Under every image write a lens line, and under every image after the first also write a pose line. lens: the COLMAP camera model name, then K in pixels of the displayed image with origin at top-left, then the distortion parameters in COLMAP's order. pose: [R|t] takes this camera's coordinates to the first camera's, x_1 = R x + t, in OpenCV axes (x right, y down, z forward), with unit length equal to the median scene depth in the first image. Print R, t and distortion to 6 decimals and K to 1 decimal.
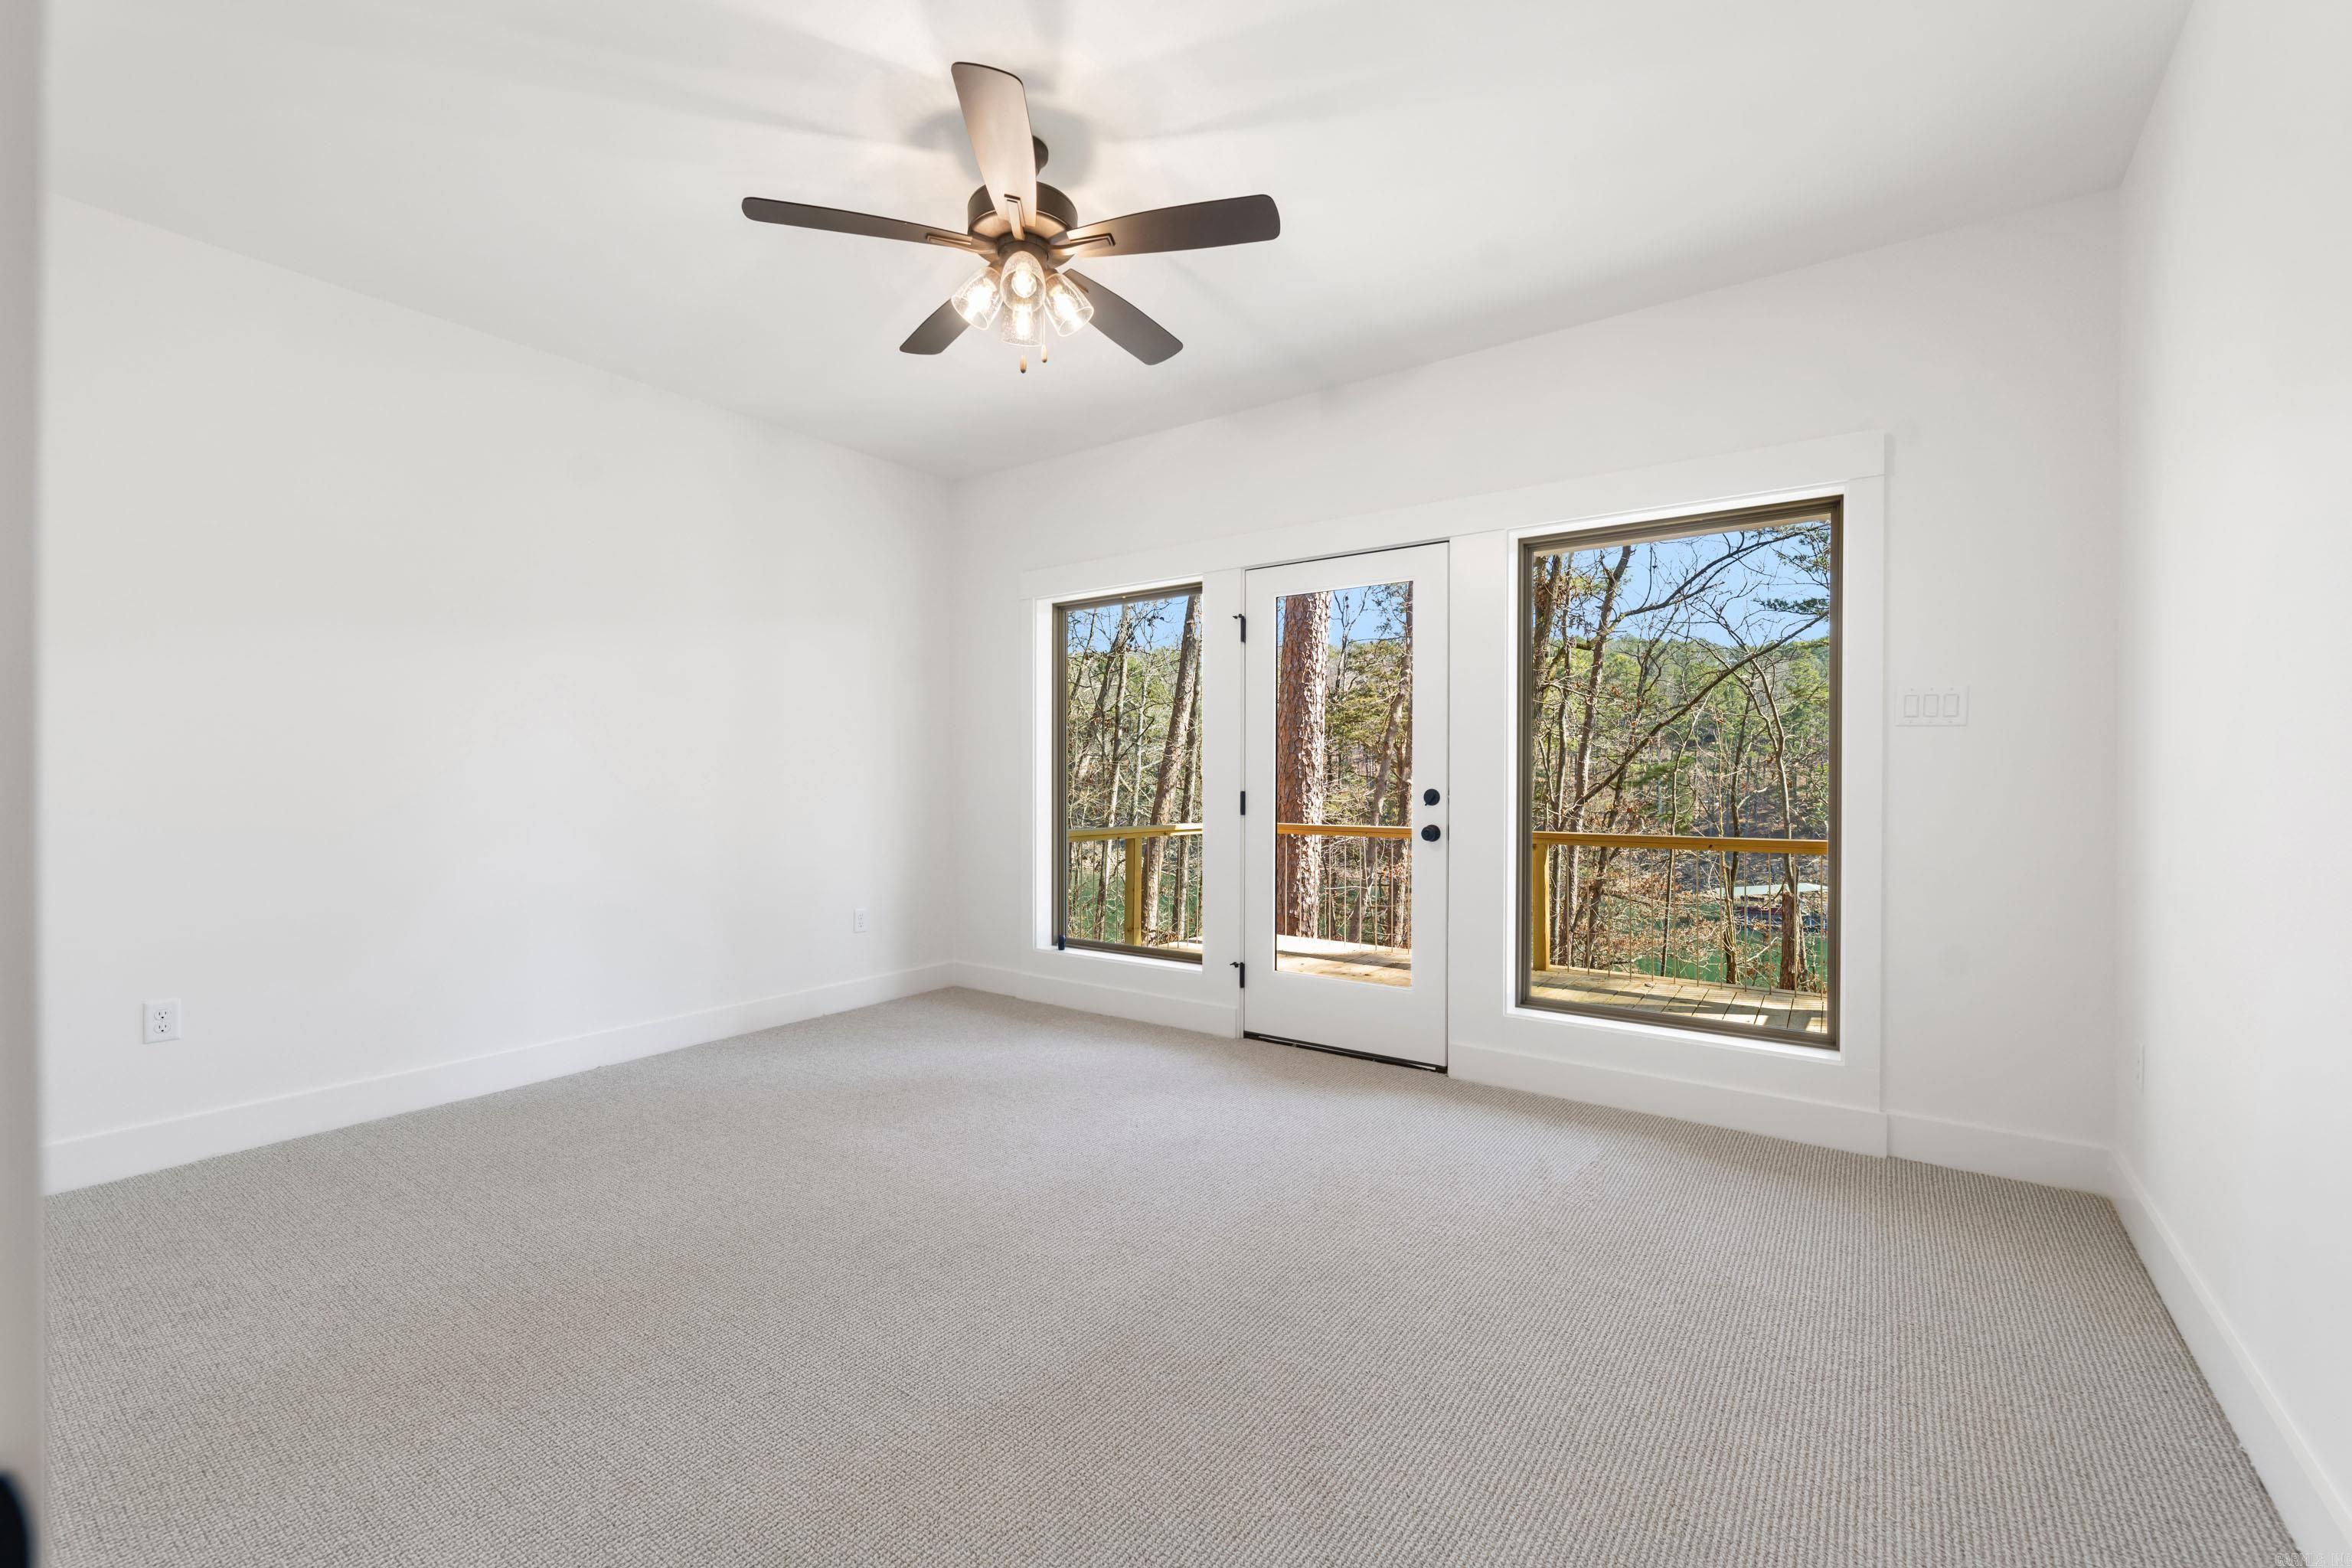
lens RADIAL K [[967.2, 0, 1176.0], [0, 967.2, 784.0], [0, 0, 1]] dist [0.005743, -0.000430]
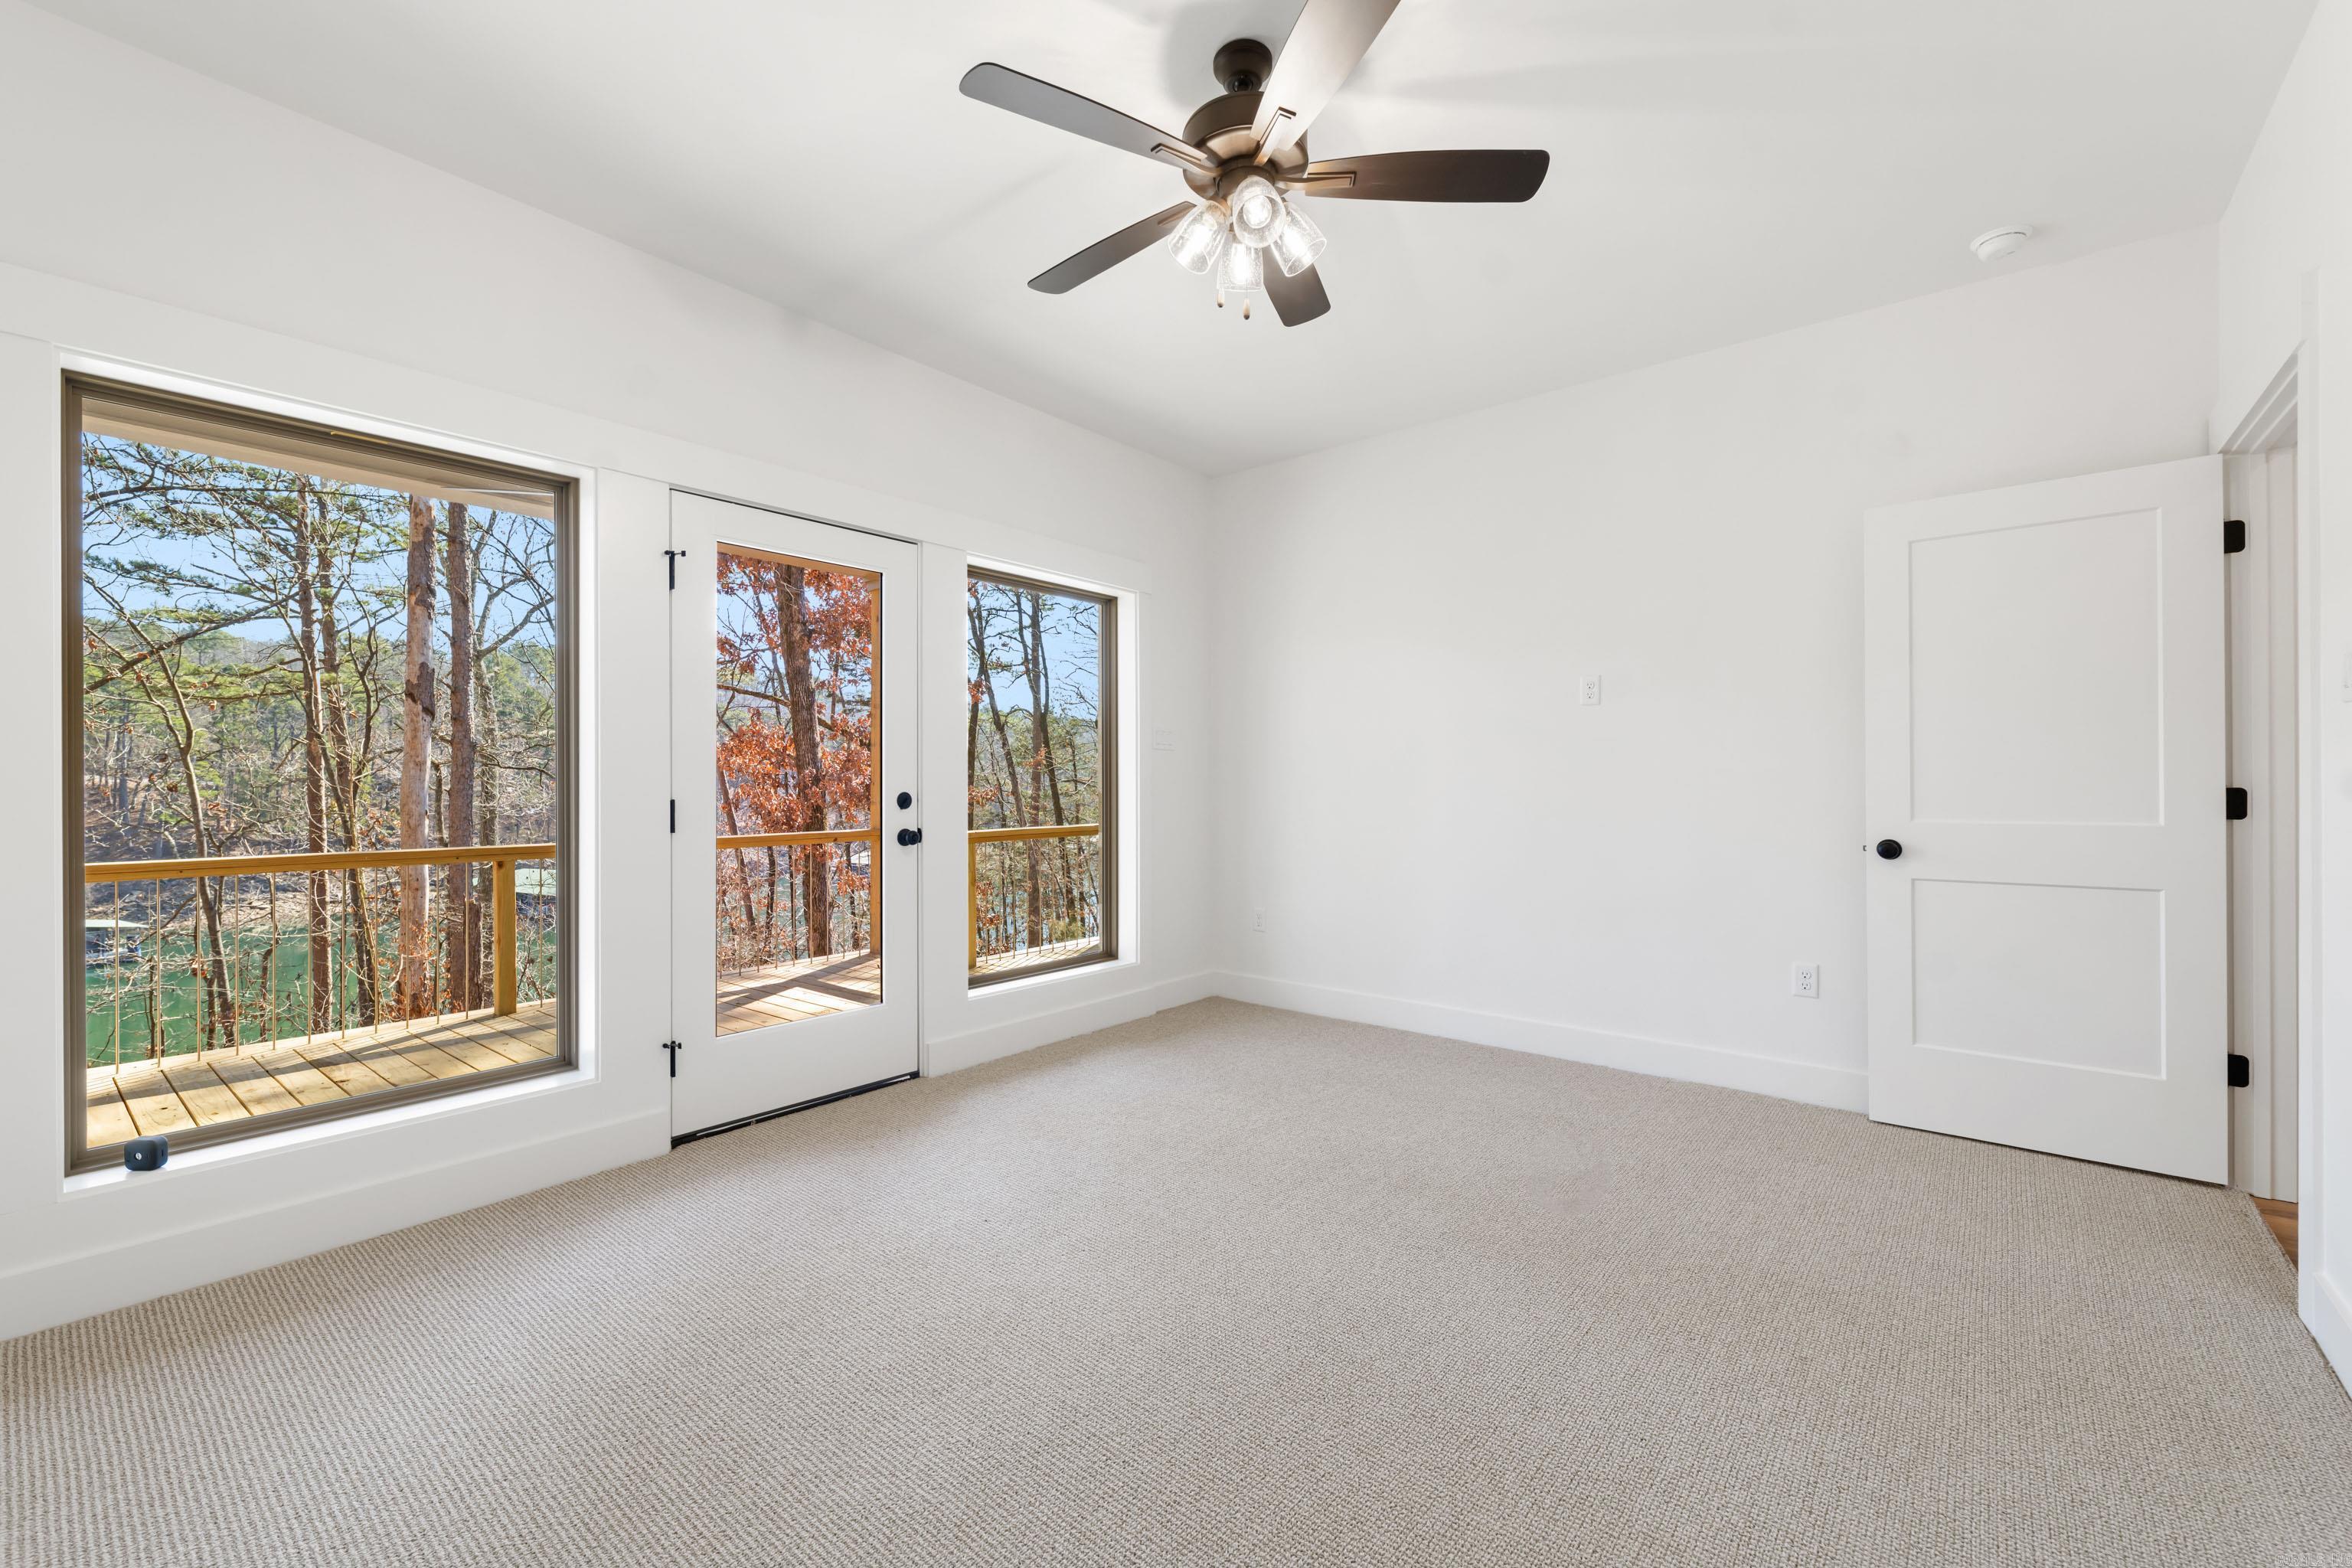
lens RADIAL K [[977.4, 0, 1176.0], [0, 977.4, 784.0], [0, 0, 1]] dist [0.001905, -0.000025]
pose [[0.059666, -0.001087, 0.998218, -0.650817], [0.004962, 0.999987, 0.000792, -0.002233], [-0.998206, 0.004905, 0.059671, 0.617701]]
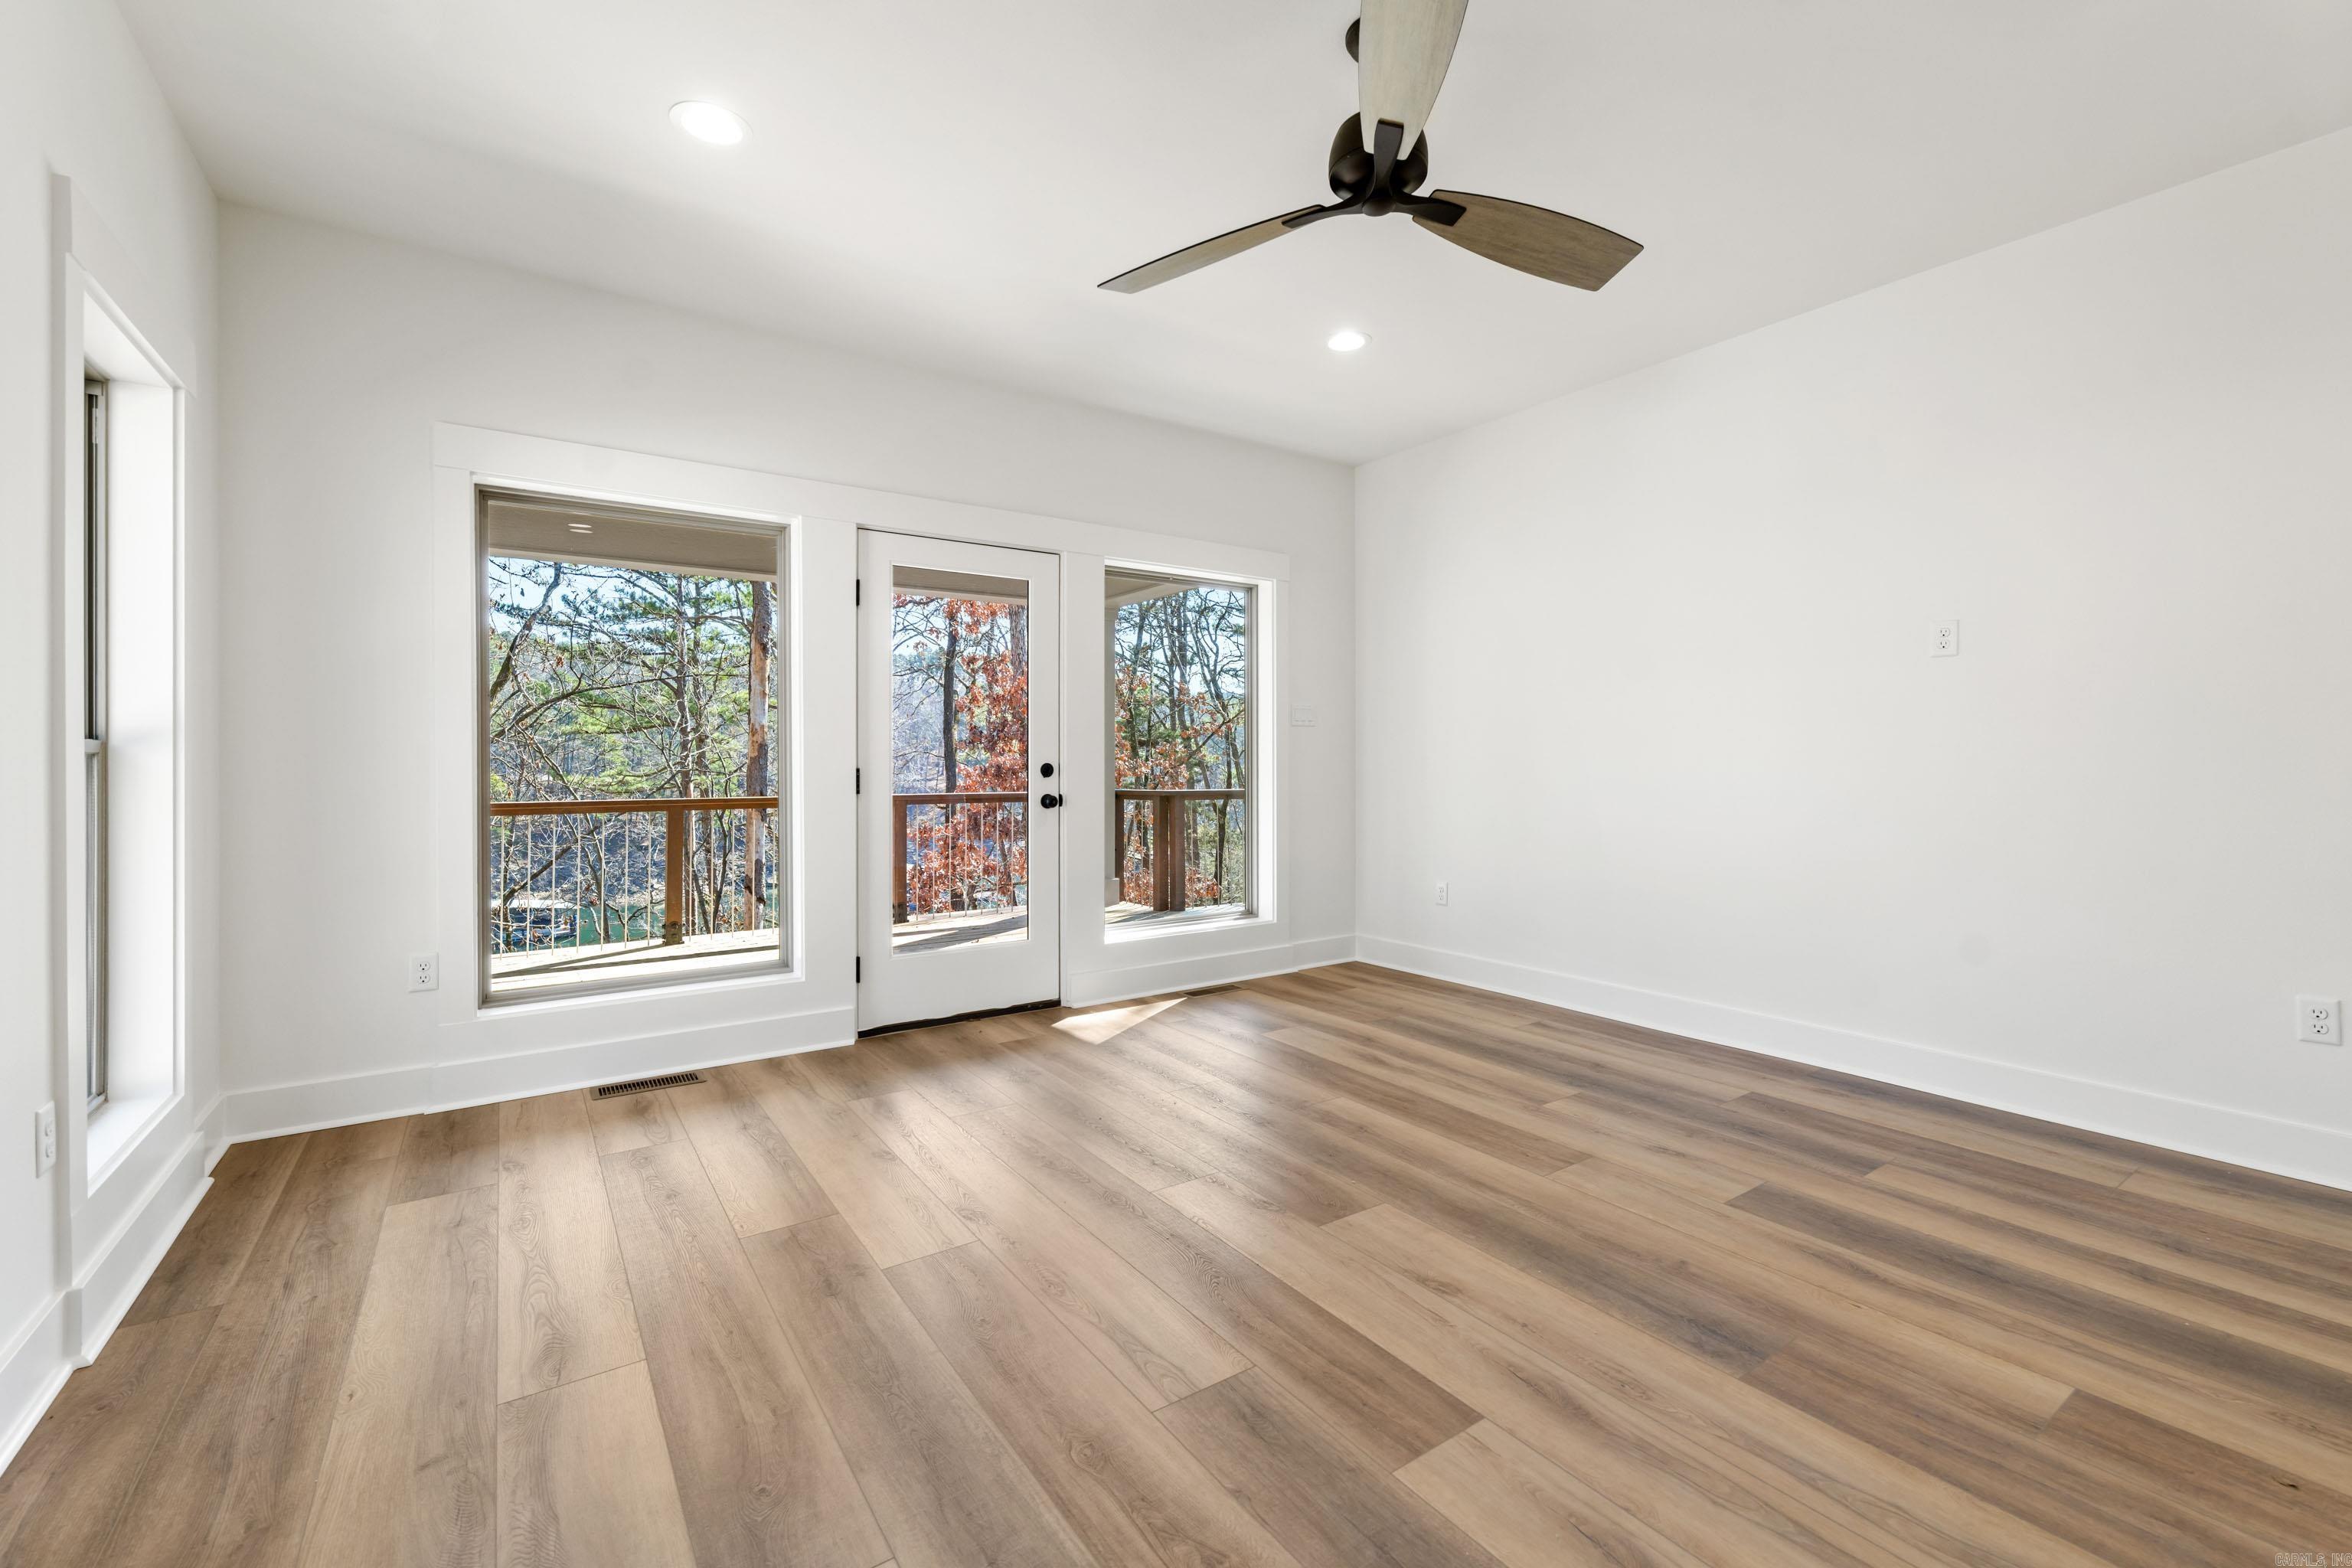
lens RADIAL K [[982.7, 0, 1180.7], [0, 982.7, 748.2], [0, 0, 1]] dist [-0.000105, -0.000034]
pose [[0.283823, -0.000756, 0.958876, -0.762618], [-0.008519, 0.999958, 0.003310, -0.016961], [-0.958839, -0.009108, 0.283805, 0.472117]]
